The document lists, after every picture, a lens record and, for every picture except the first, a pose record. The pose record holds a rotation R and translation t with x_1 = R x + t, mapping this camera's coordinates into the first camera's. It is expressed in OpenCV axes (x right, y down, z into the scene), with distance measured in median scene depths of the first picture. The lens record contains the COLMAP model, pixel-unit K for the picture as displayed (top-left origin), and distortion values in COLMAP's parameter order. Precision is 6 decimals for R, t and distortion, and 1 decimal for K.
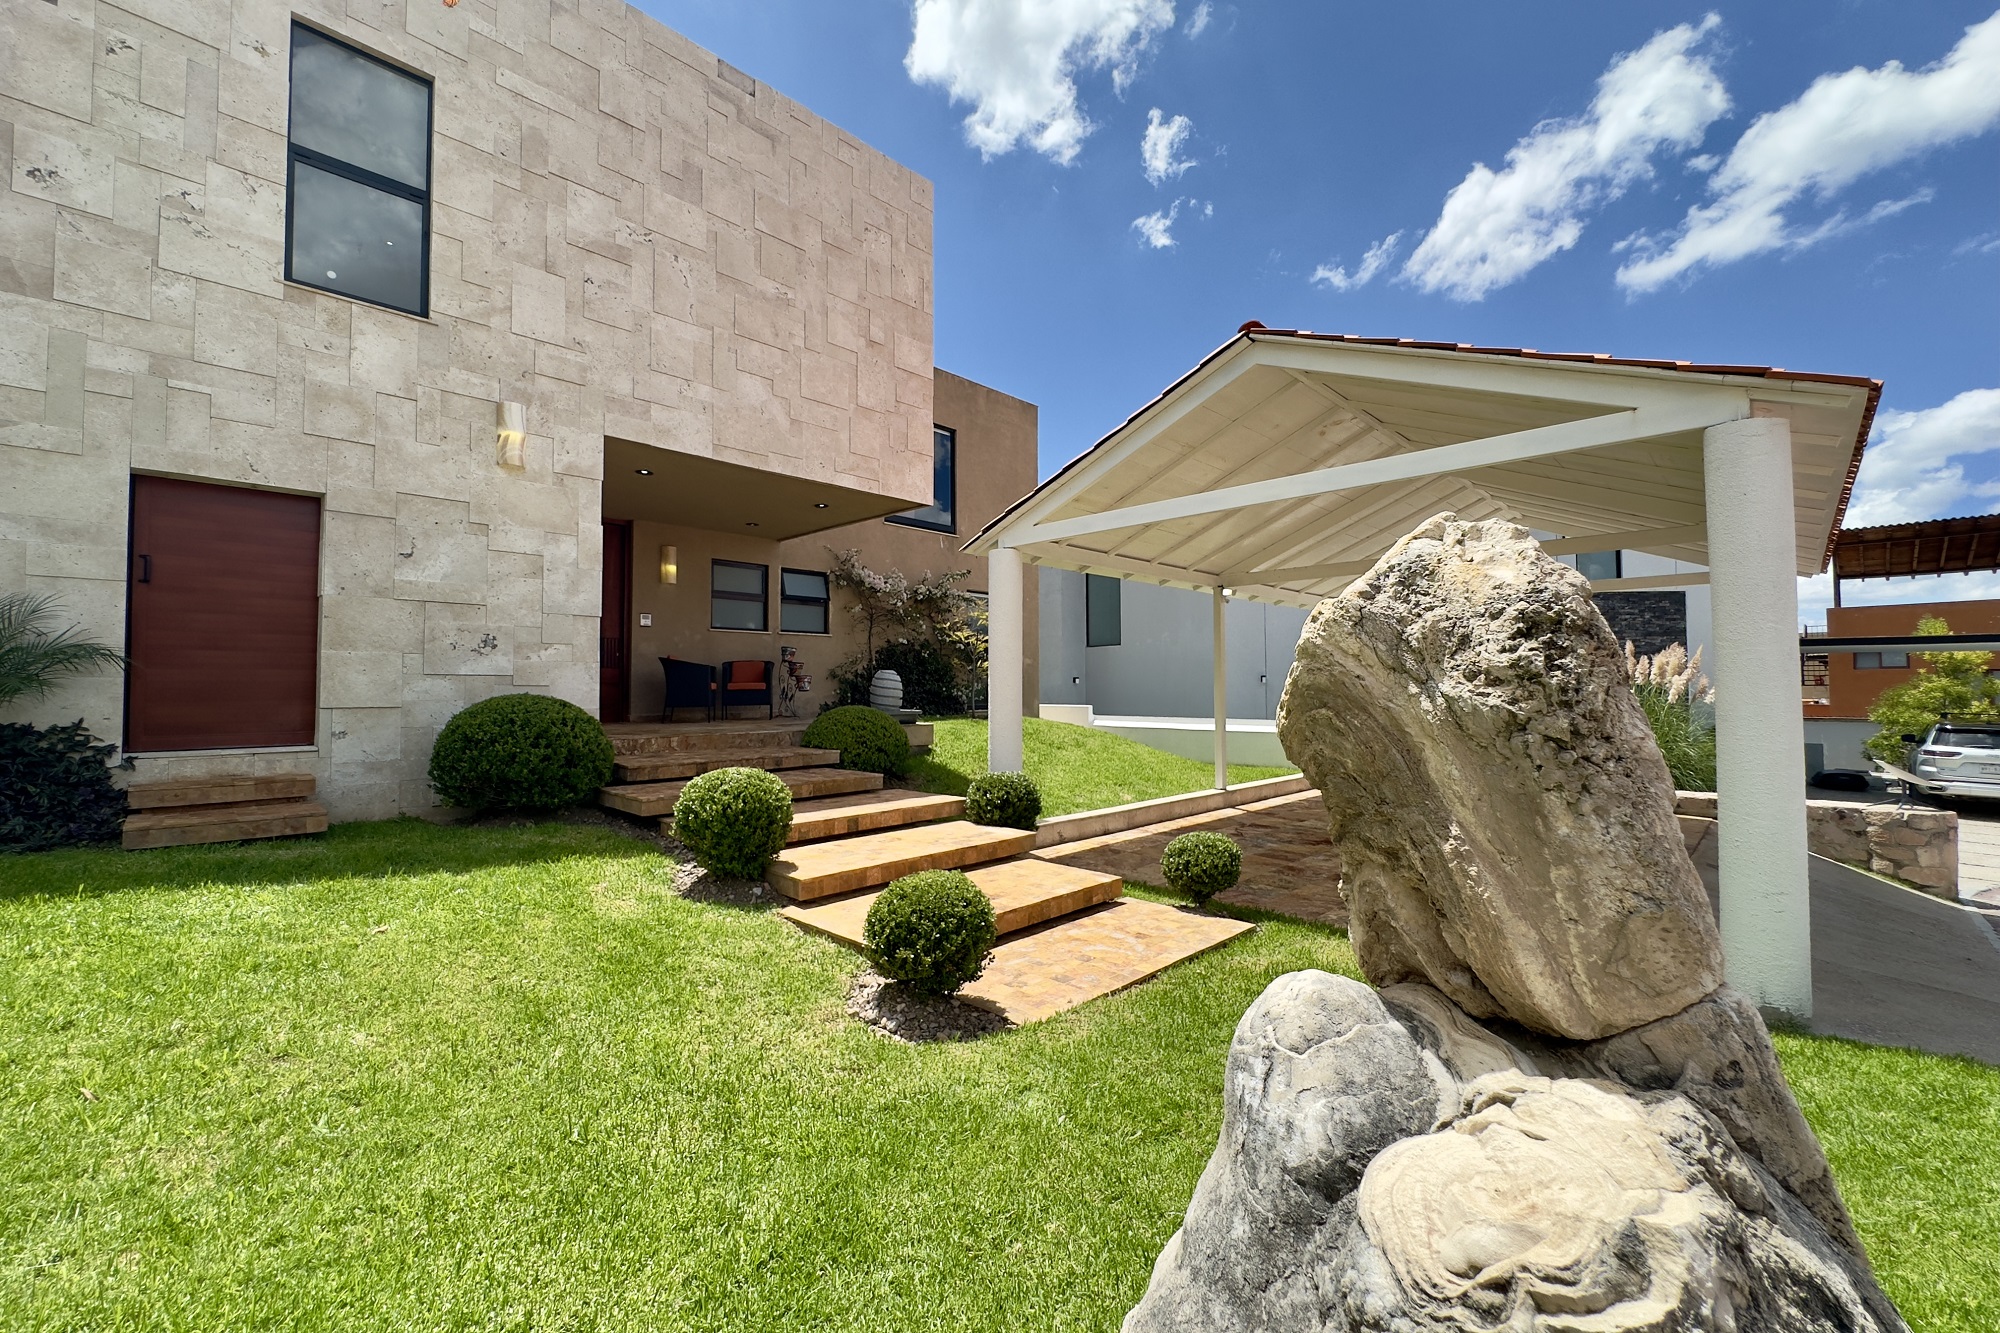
lens RADIAL K [[809.8, 0, 997.6], [0, 809.8, 660.6], [0, 0, 1]] dist [-0.003185, 0.000569]
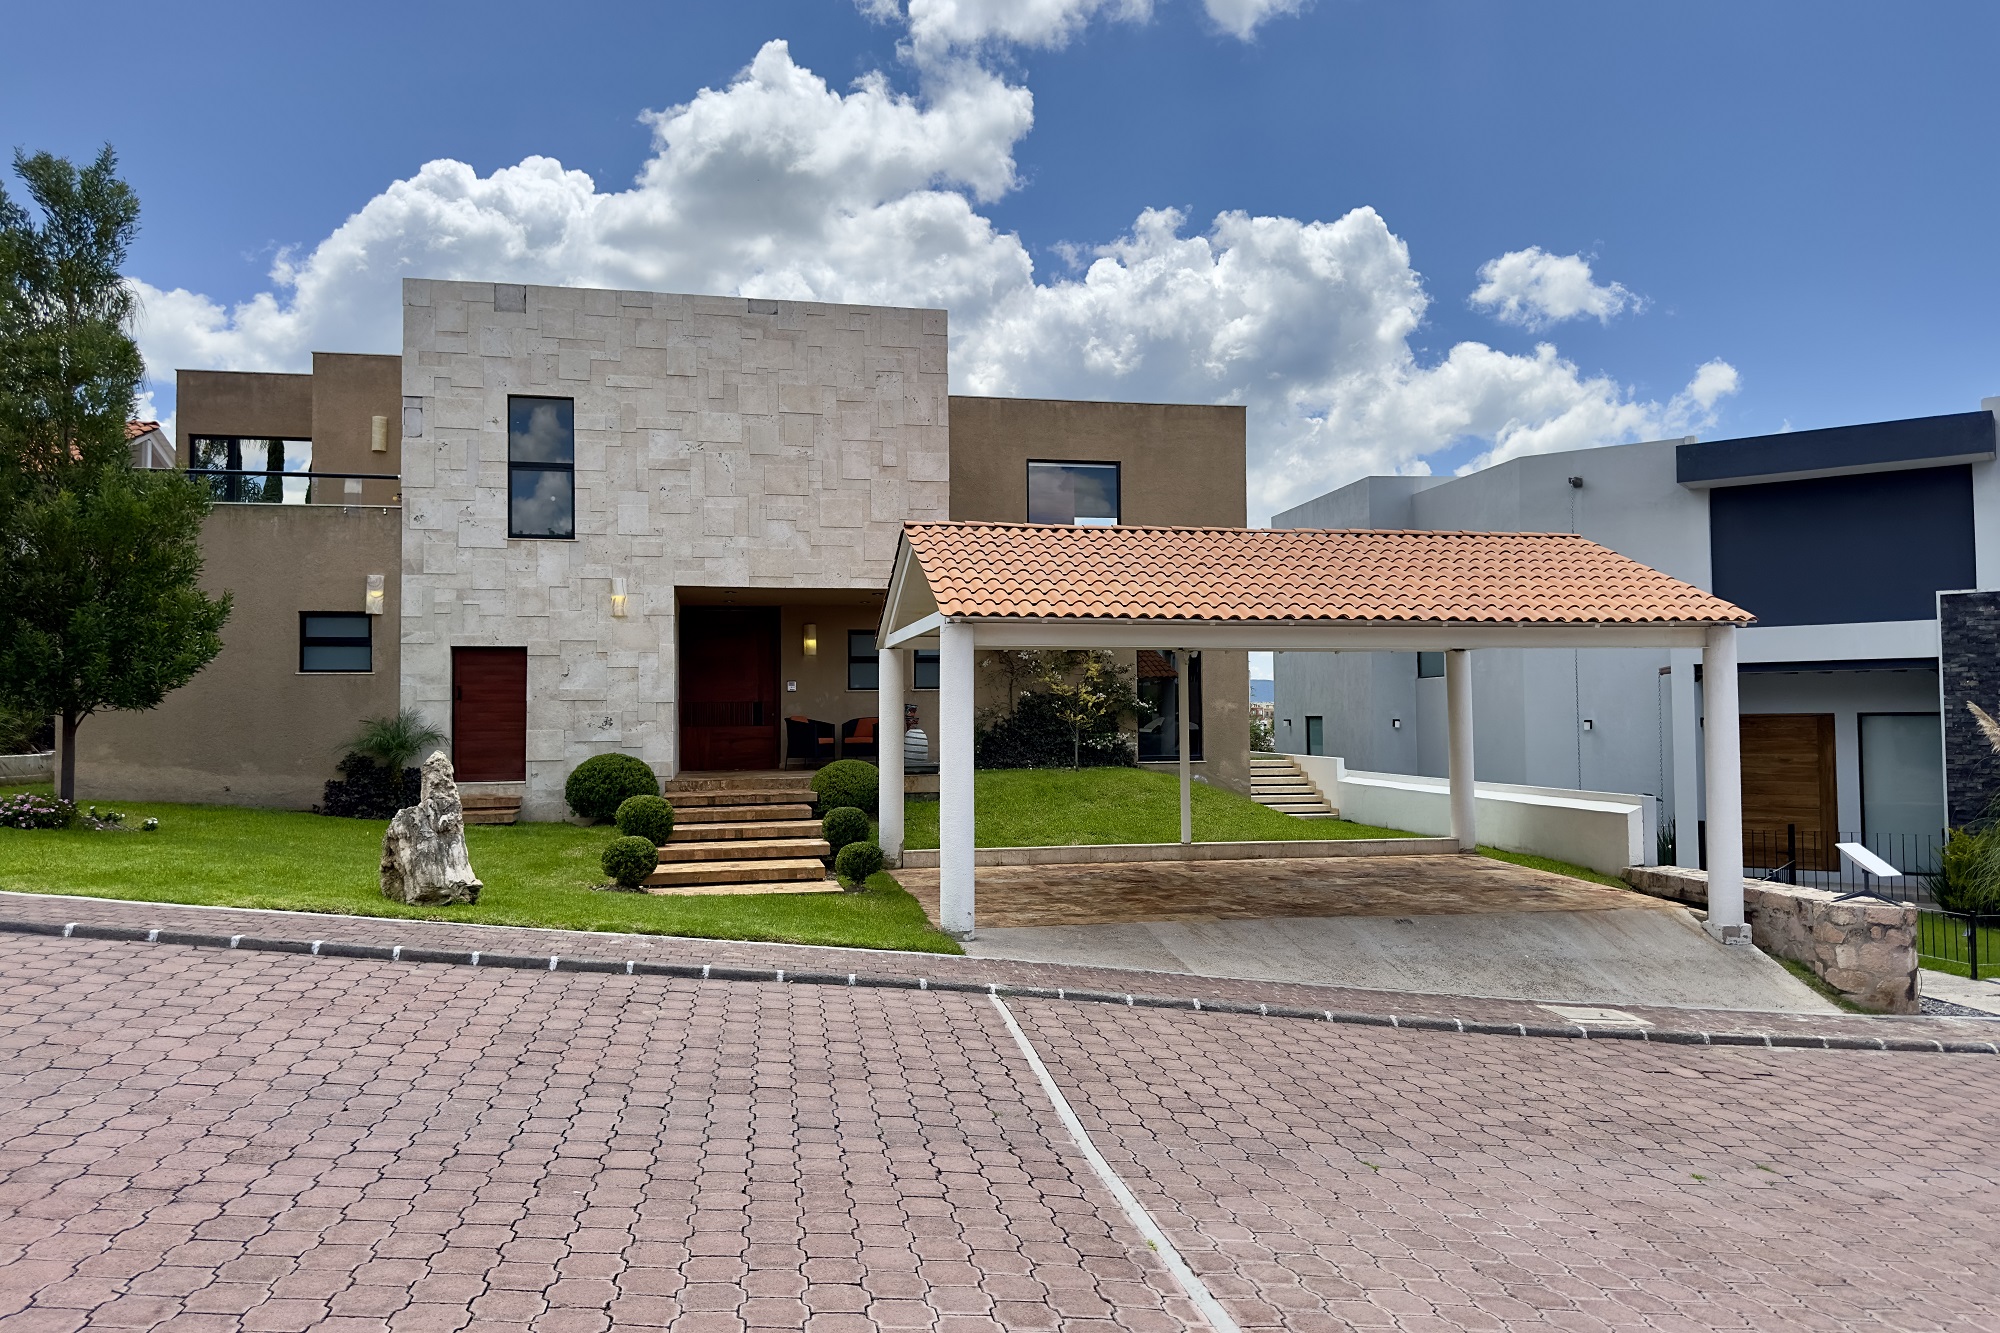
lens RADIAL K [[1419.3, 0, 1000.6], [0, 1419.3, 654.0], [0, 0, 1]] dist [0.145515, -0.242282]
pose [[0.829625, -0.028428, -0.557596, 1.542411], [0.025736, 0.999588, -0.012671, -0.094510], [0.557727, -0.003838, 0.830015, -0.920780]]
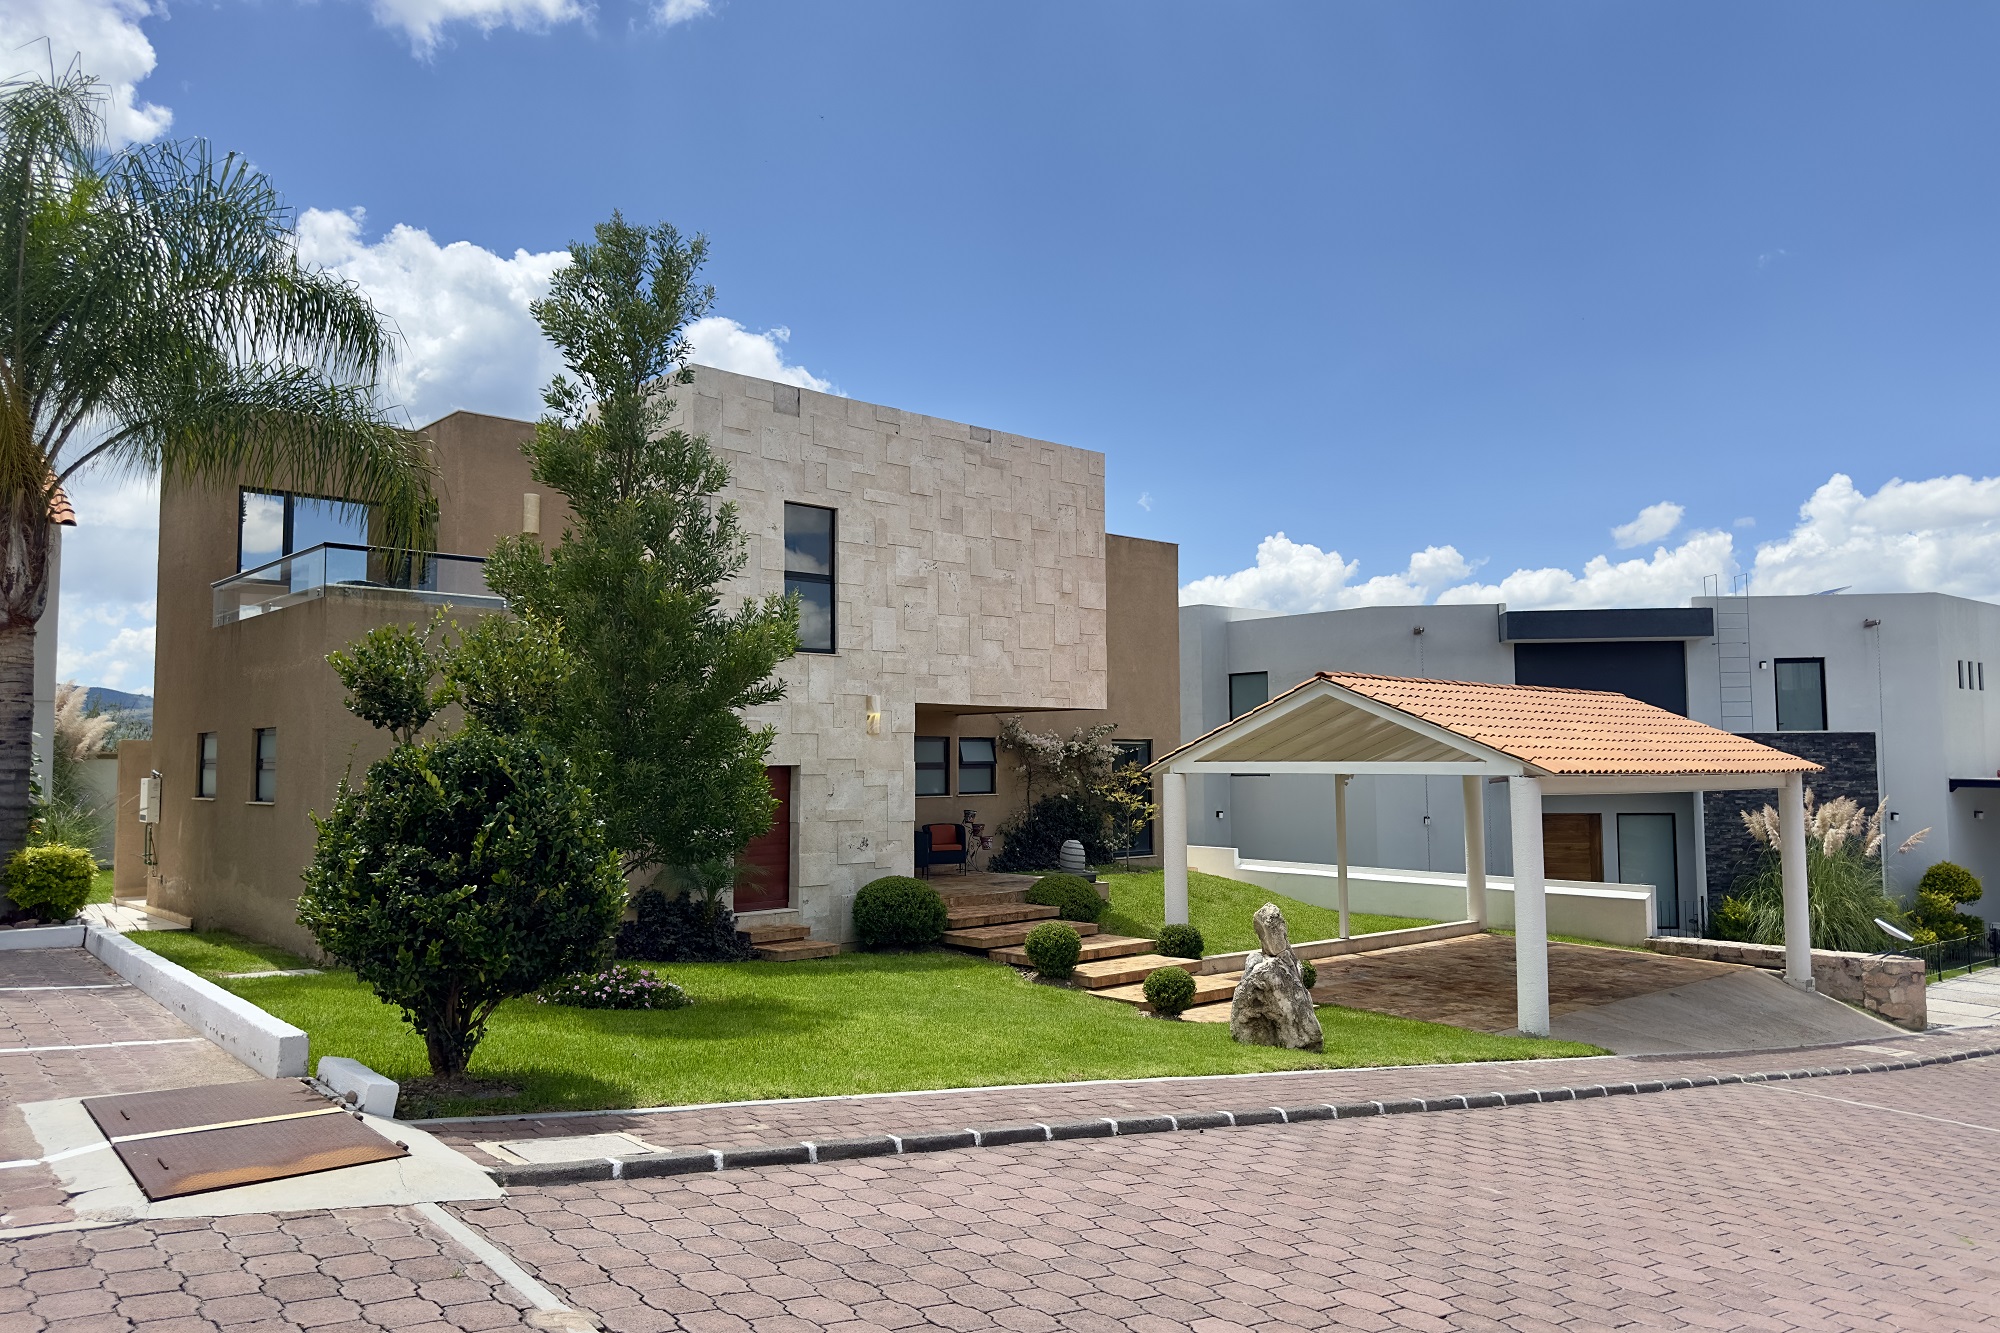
lens RADIAL K [[1419.3, 0, 1000.6], [0, 1419.3, 654.0], [0, 0, 1]] dist [0.145515, -0.242282]
pose [[0.998625, -0.005634, -0.052124, -0.176928], [0.003546, 0.999191, -0.040063, -0.258512], [0.052307, 0.039823, 0.997837, -1.693567]]
